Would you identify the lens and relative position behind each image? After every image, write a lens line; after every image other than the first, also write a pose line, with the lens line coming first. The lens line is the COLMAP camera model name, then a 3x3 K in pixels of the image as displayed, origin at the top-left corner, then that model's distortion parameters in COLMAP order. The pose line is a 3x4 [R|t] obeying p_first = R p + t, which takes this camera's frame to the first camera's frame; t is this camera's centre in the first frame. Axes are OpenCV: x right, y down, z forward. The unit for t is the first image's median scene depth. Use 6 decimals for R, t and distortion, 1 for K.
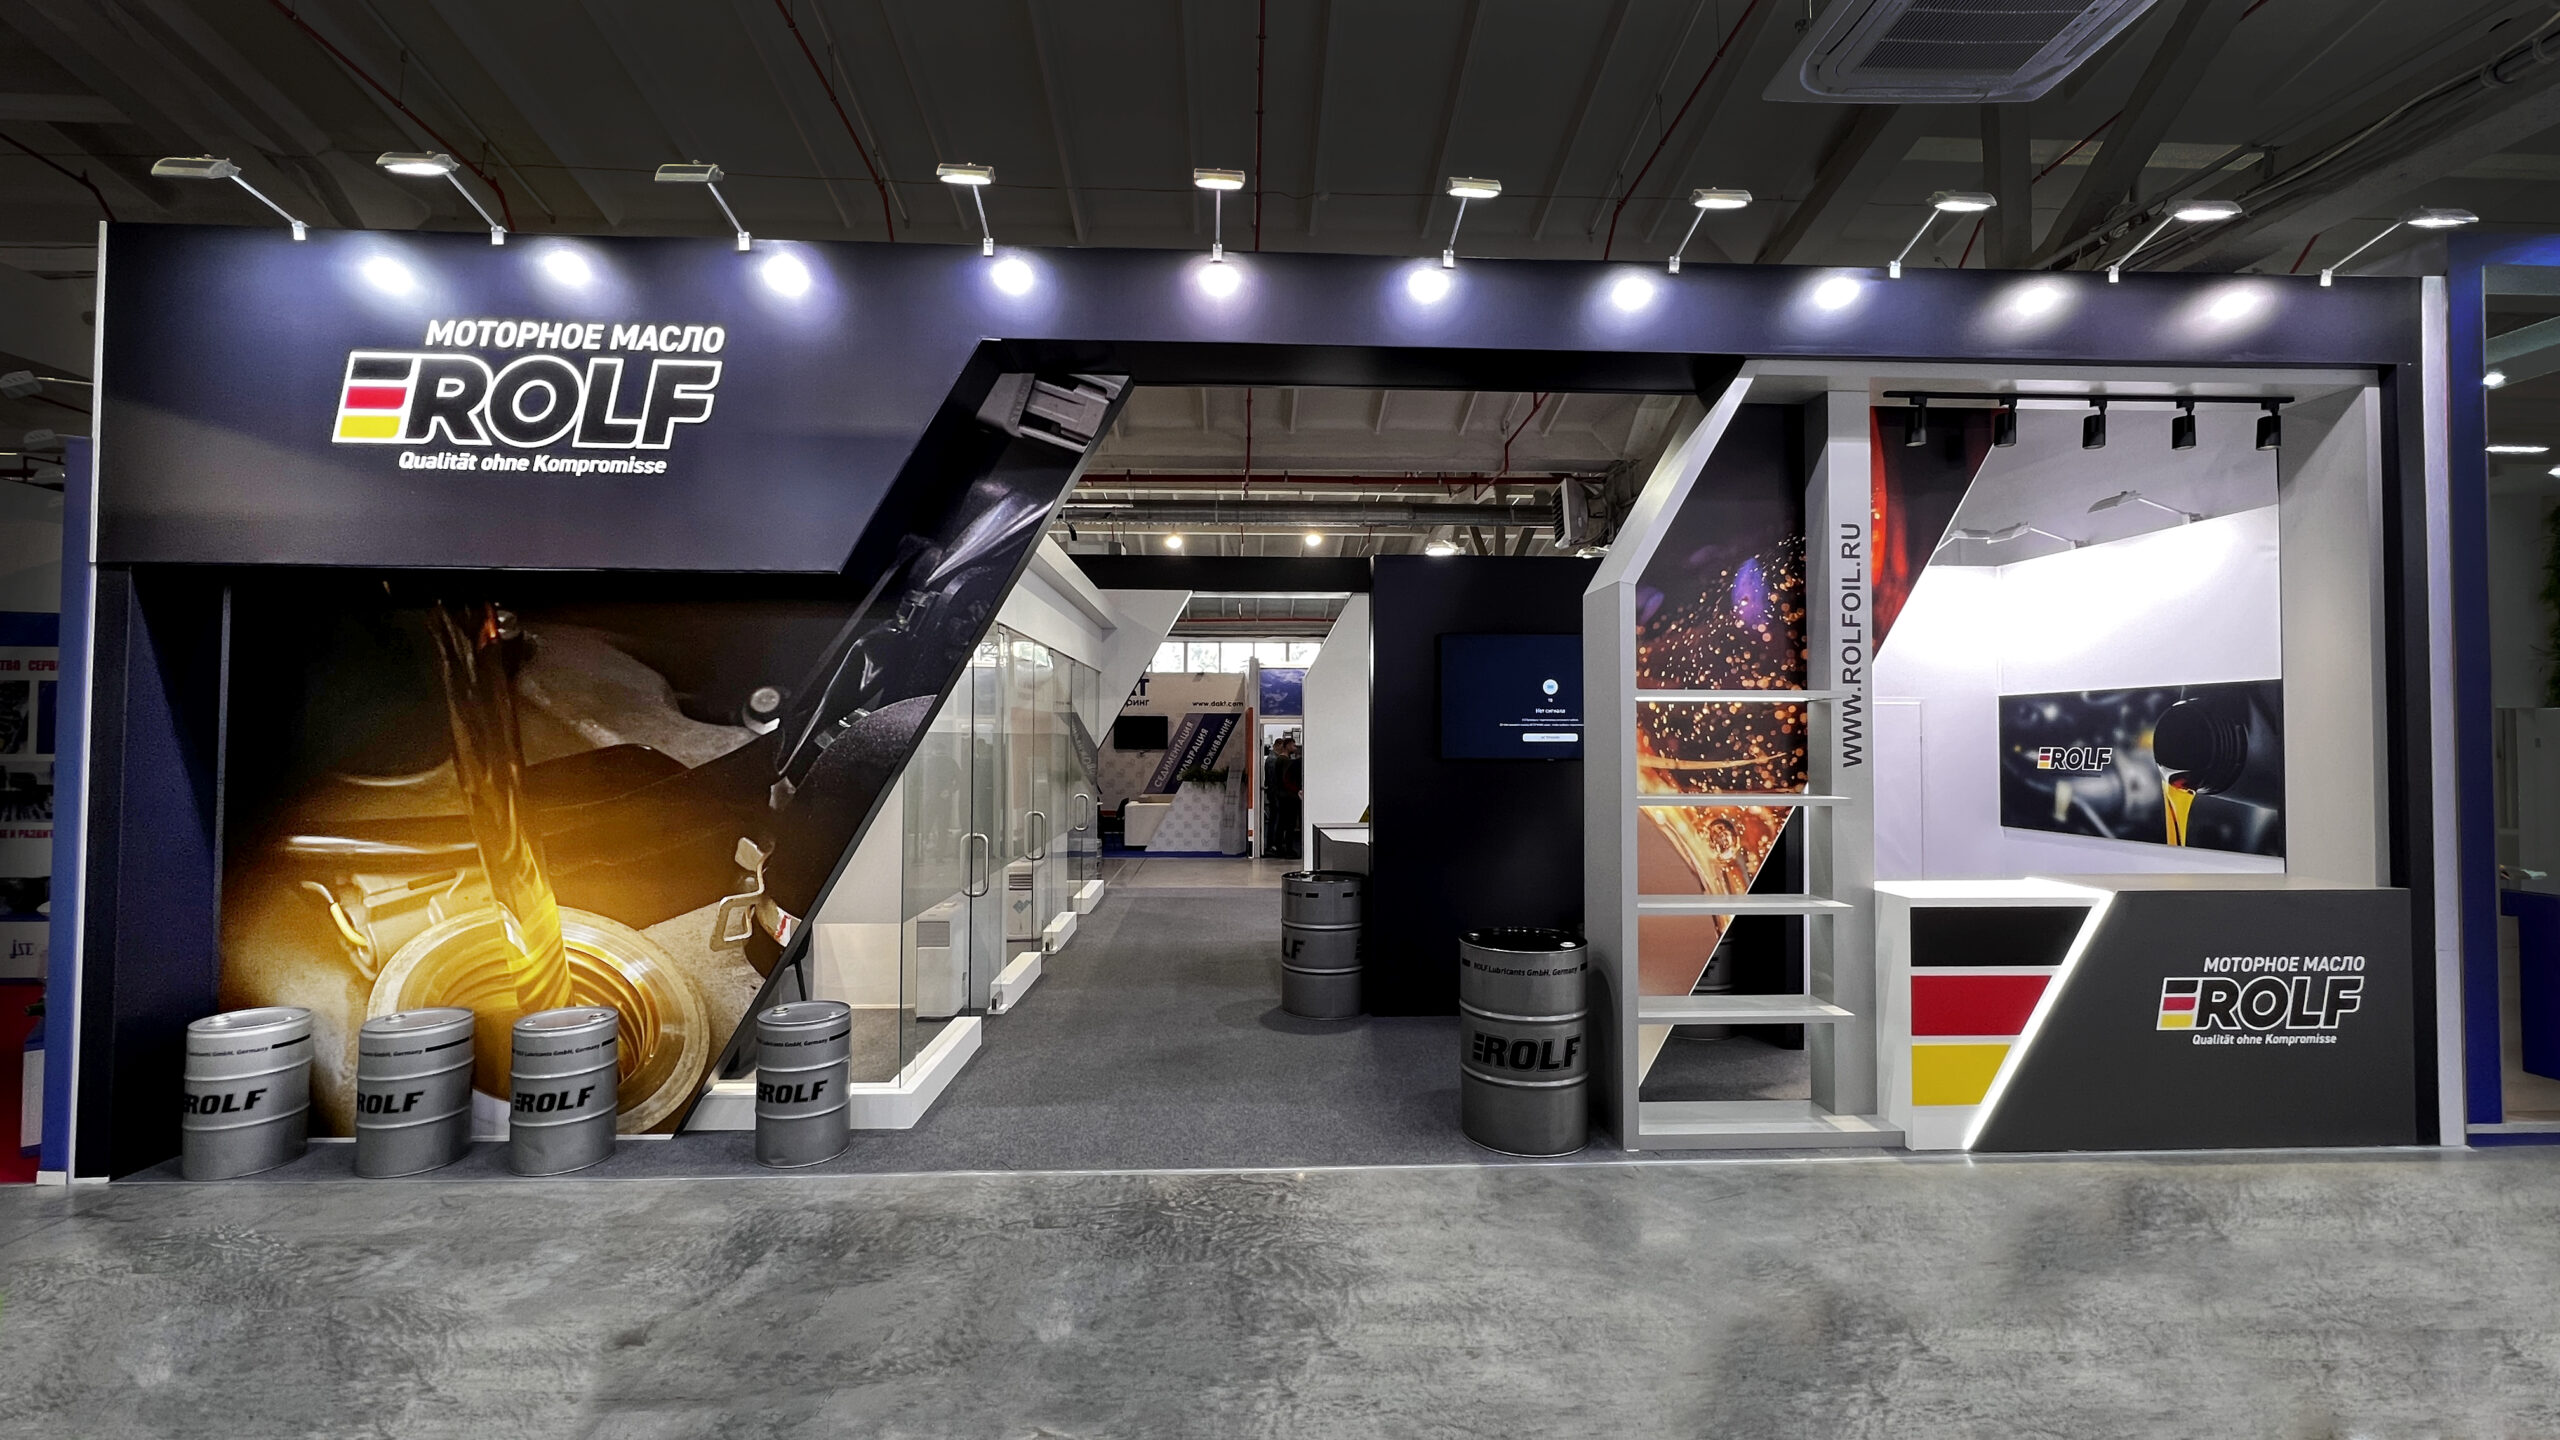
lens RADIAL K [[1021.4, 0, 1277.8], [0, 1021.4, 716.1], [0, 0, 1]] dist [-0.003359, 0.000857]
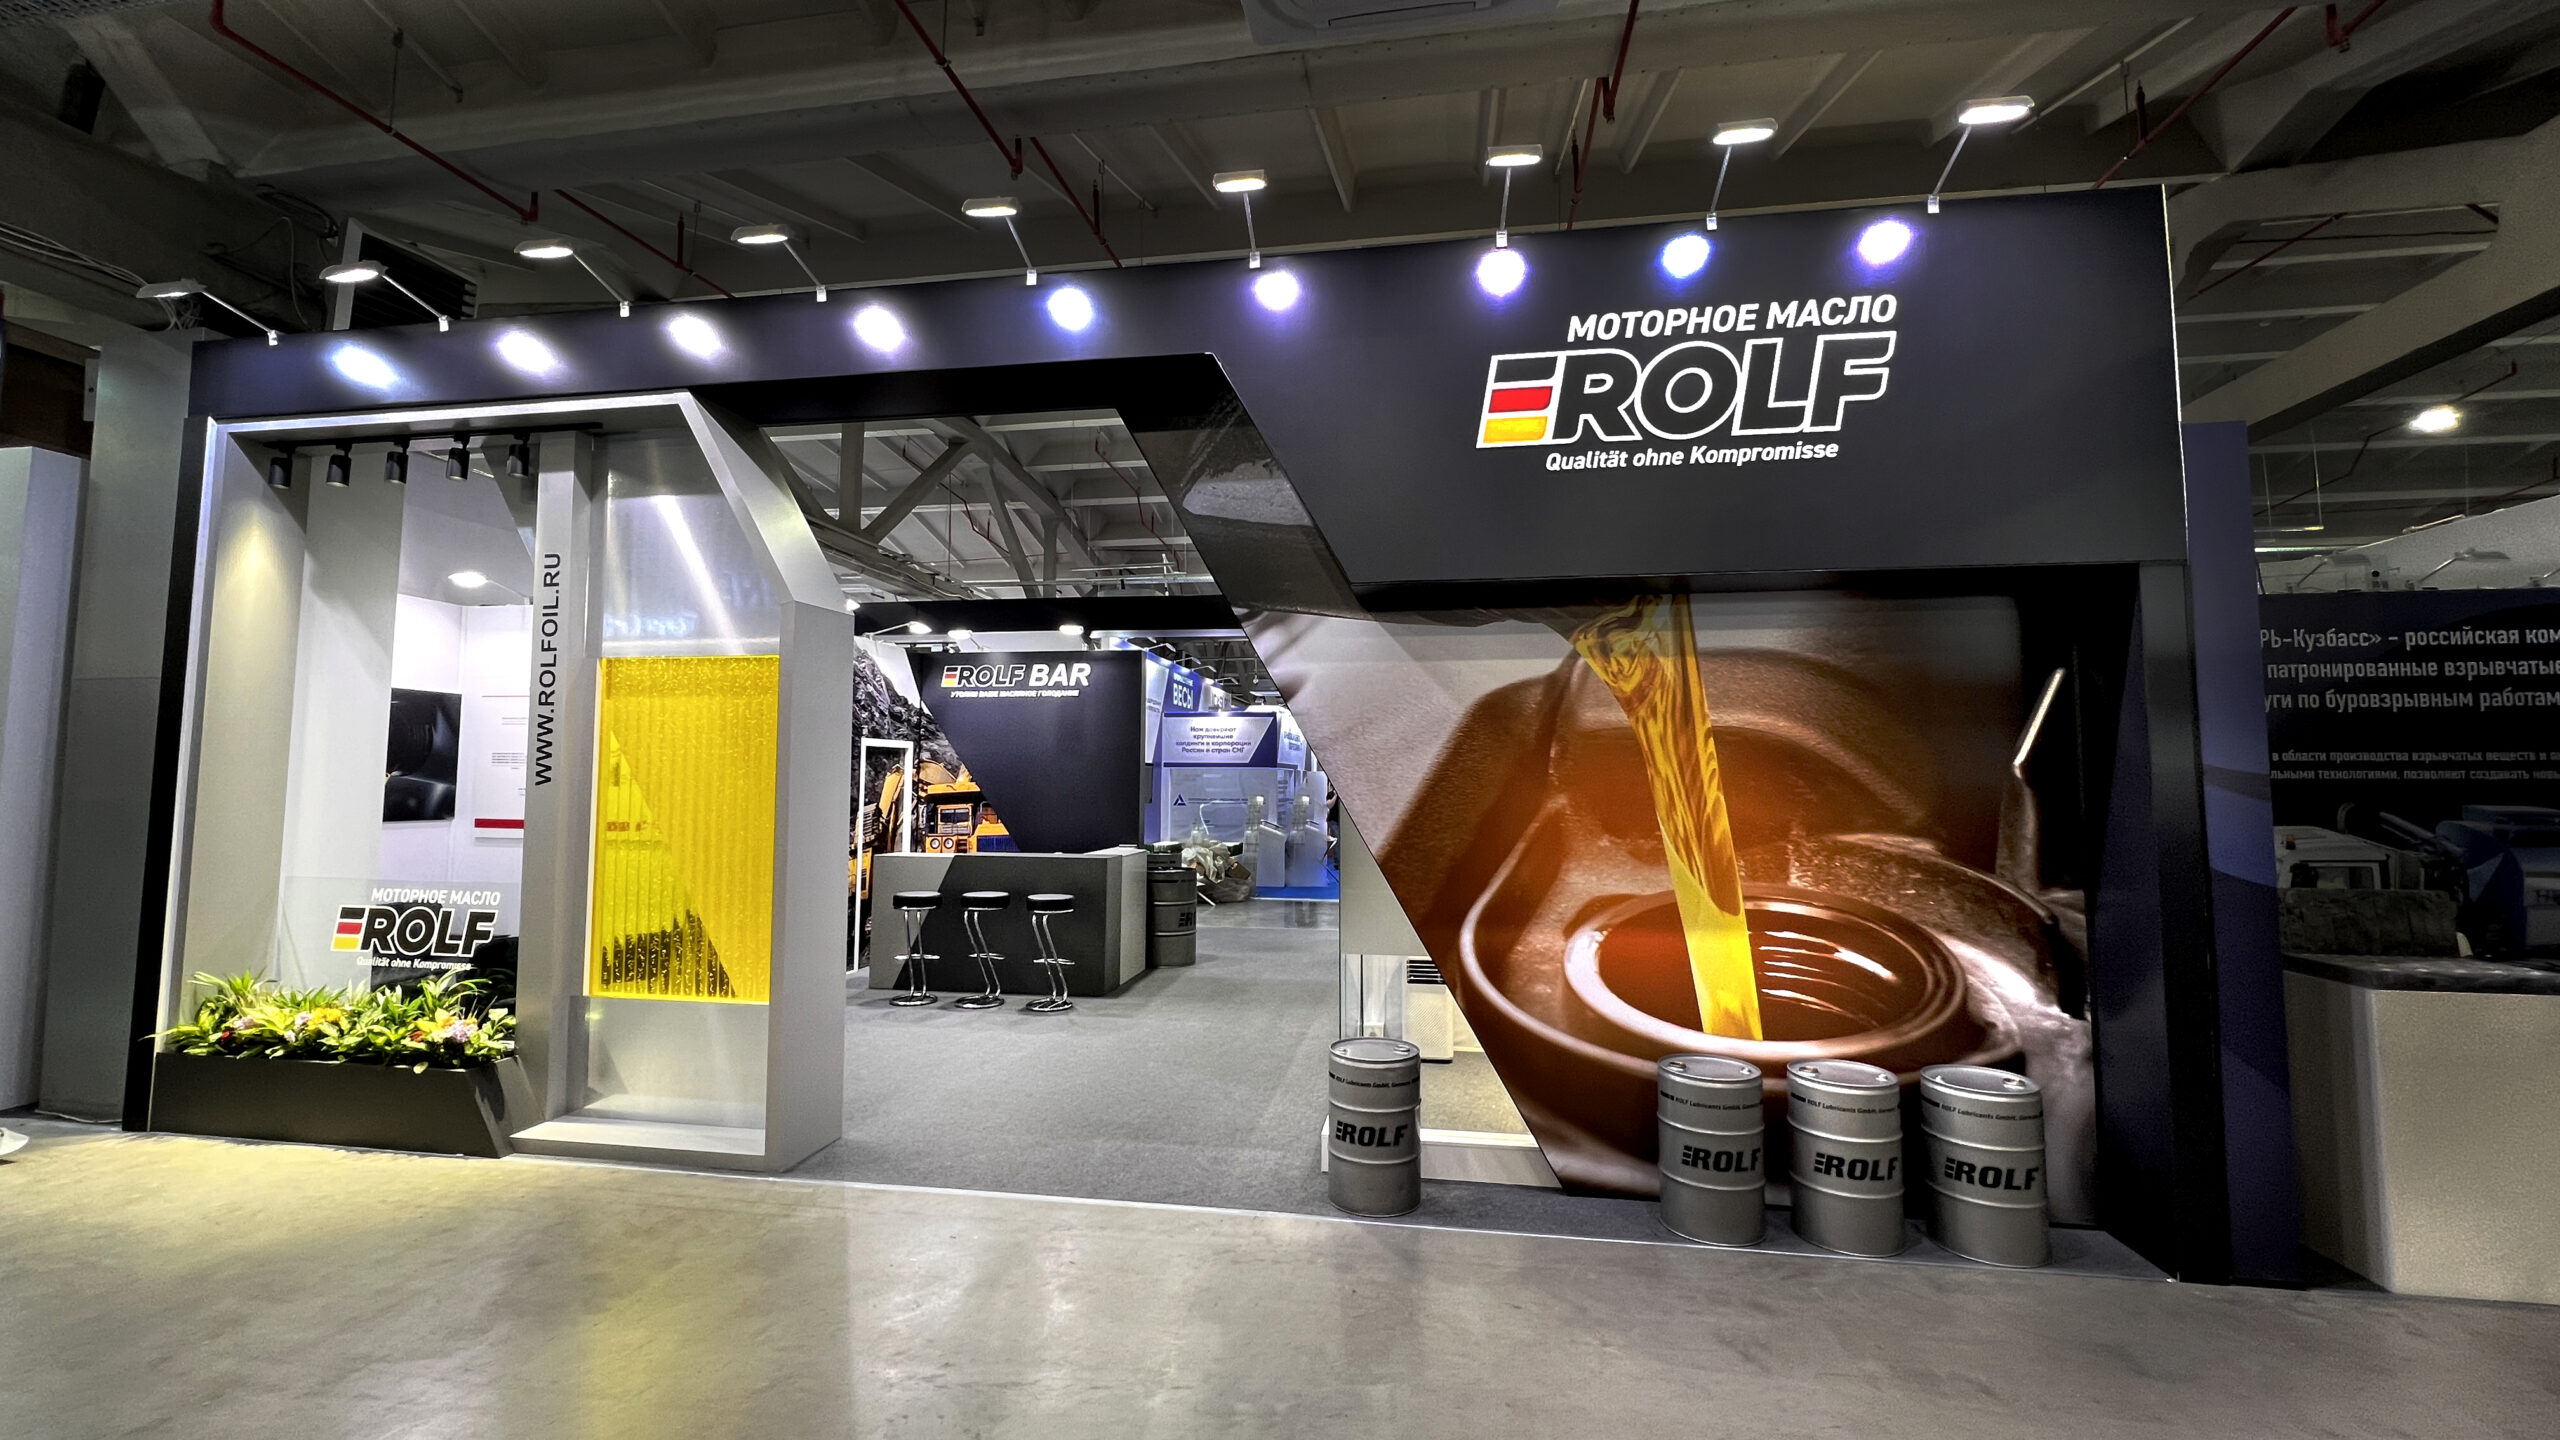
lens RADIAL K [[1021.4, 0, 1268.3], [0, 1021.4, 720.8], [0, 0, 1]] dist [-0.003359, 0.000857]
pose [[-0.981331, 0.004940, 0.192265, -0.476547], [-0.010949, 0.996614, -0.081492, 0.116041], [-0.192017, -0.082076, -0.977953, 2.374762]]
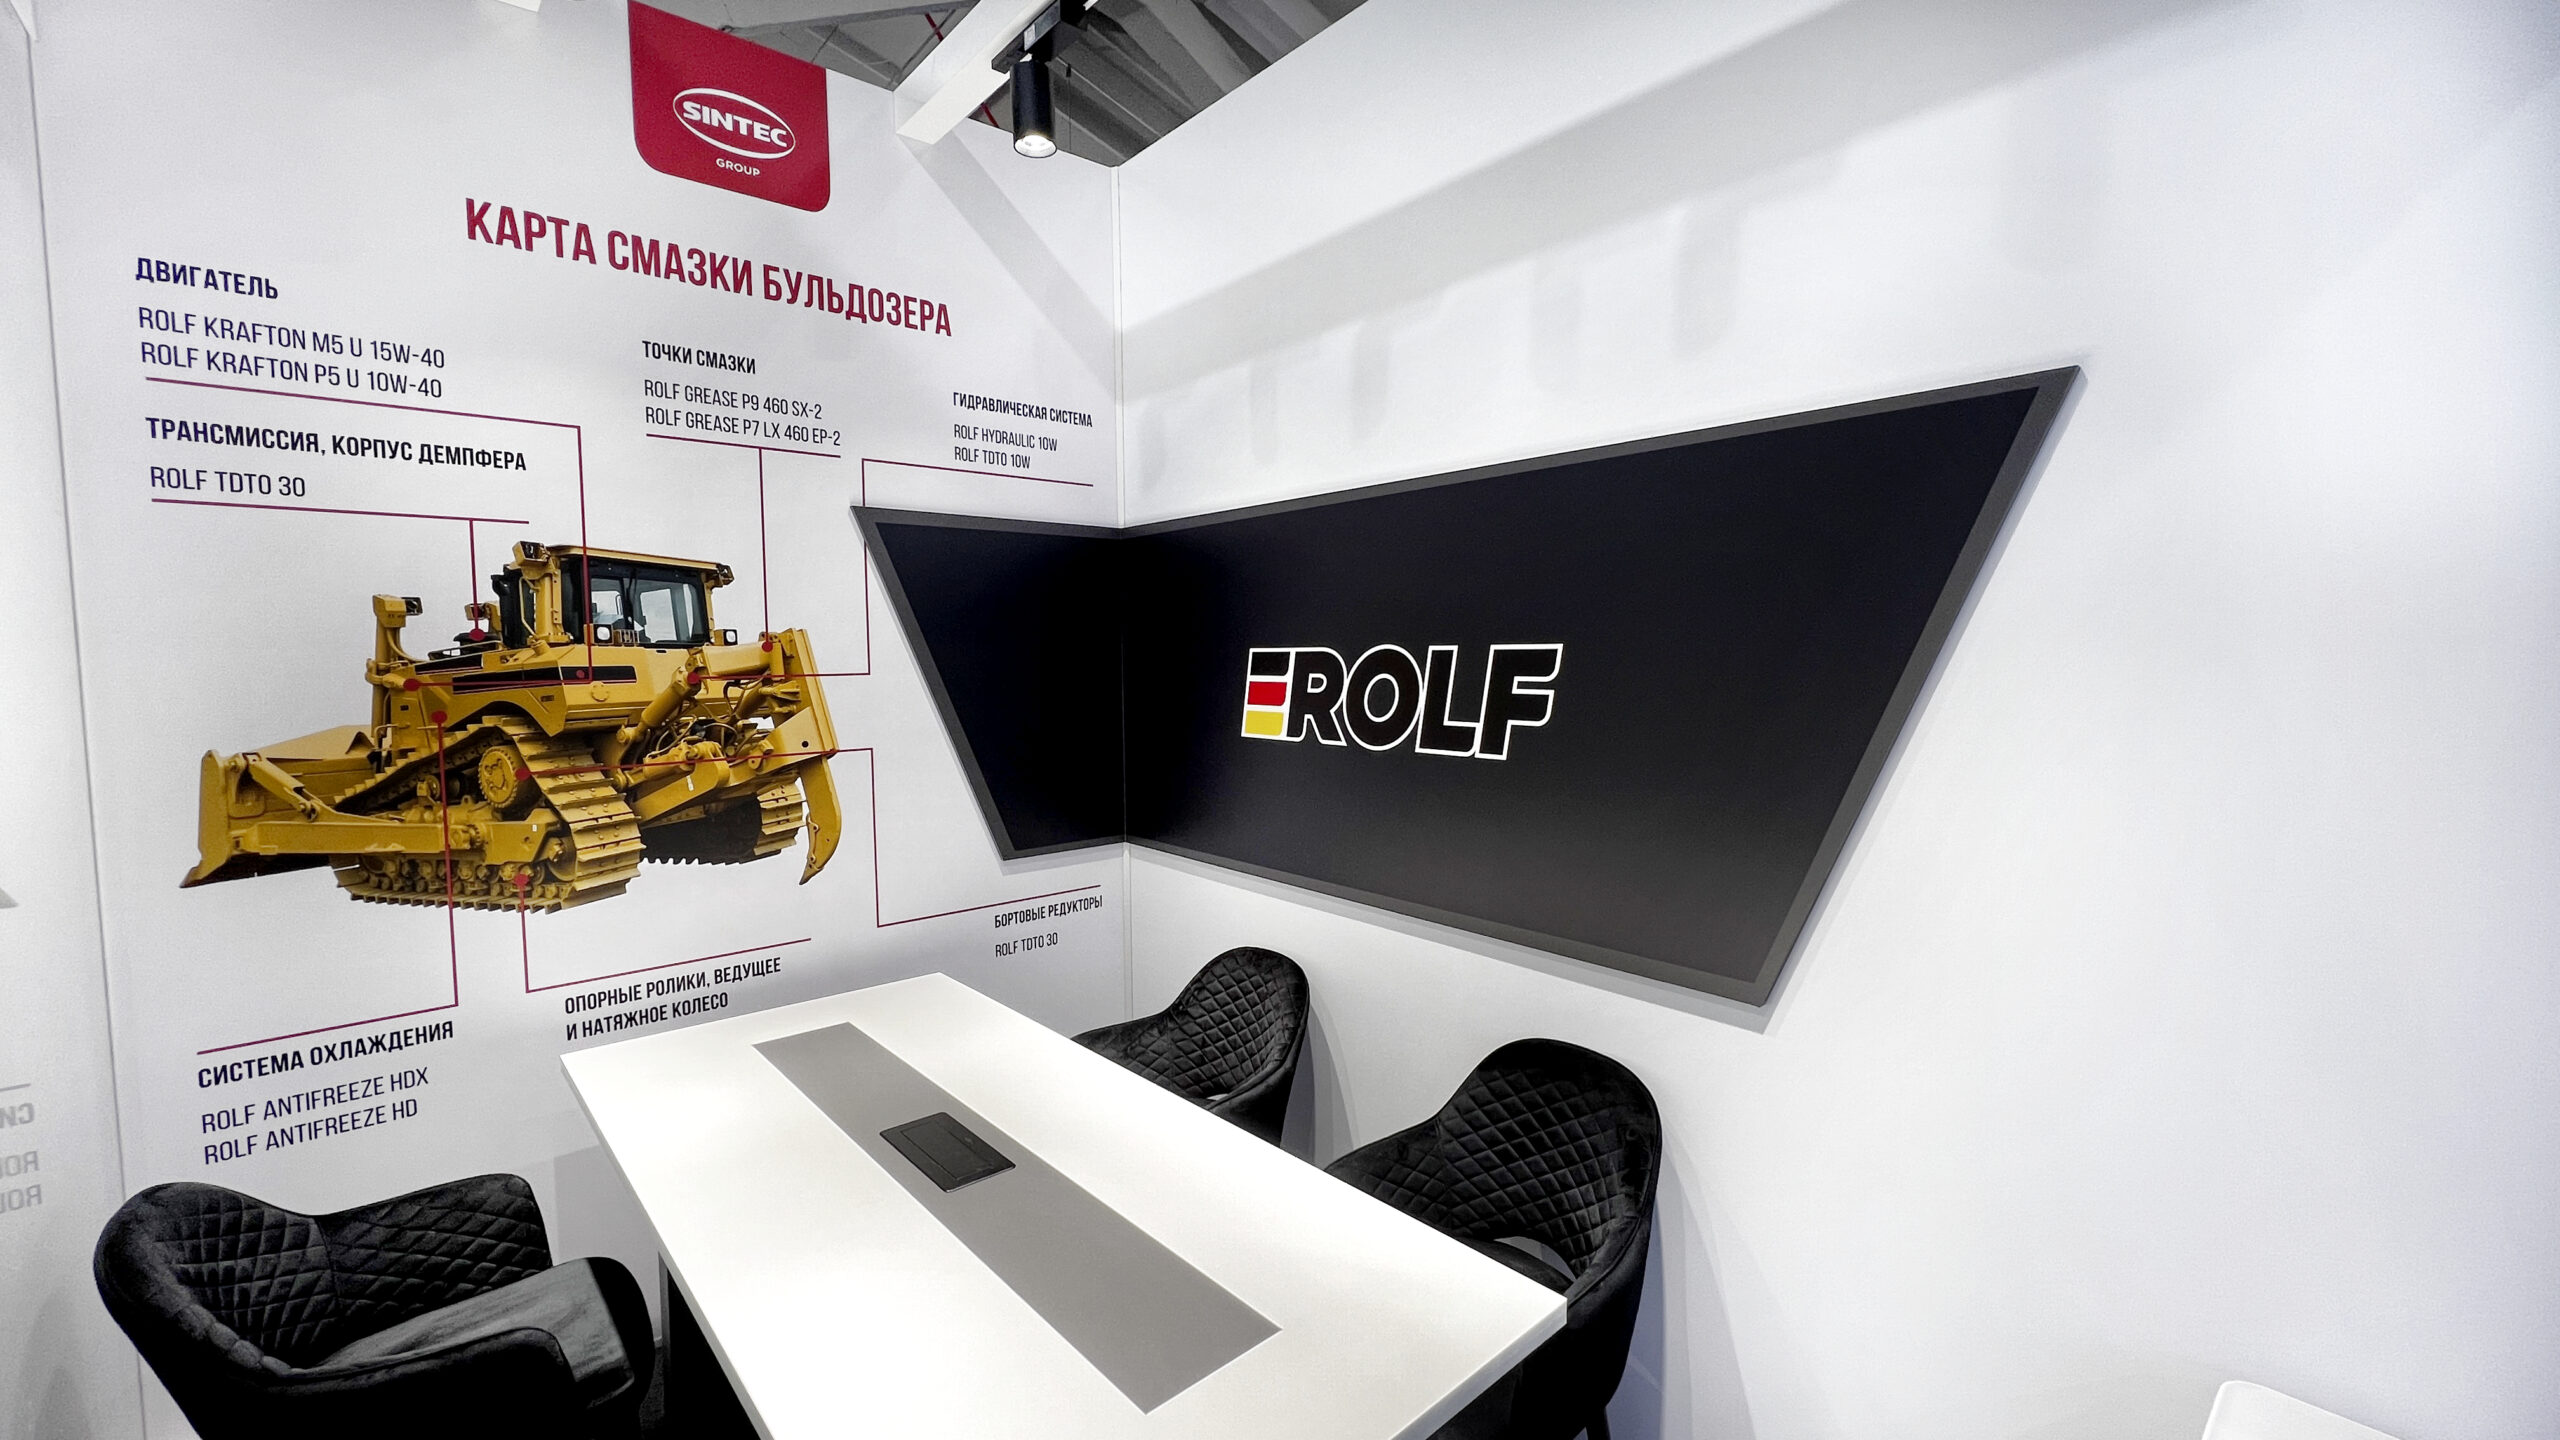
lens RADIAL K [[1021.4, 0, 1280.4], [0, 1021.4, 716.5], [0, 0, 1]] dist [-0.003359, 0.000857]
pose [[0.643975, 0.043680, -0.763799, 1.245550], [0.024869, 0.996646, 0.077964, 0.236205], [0.764642, -0.069201, 0.640729, 0.603451]]
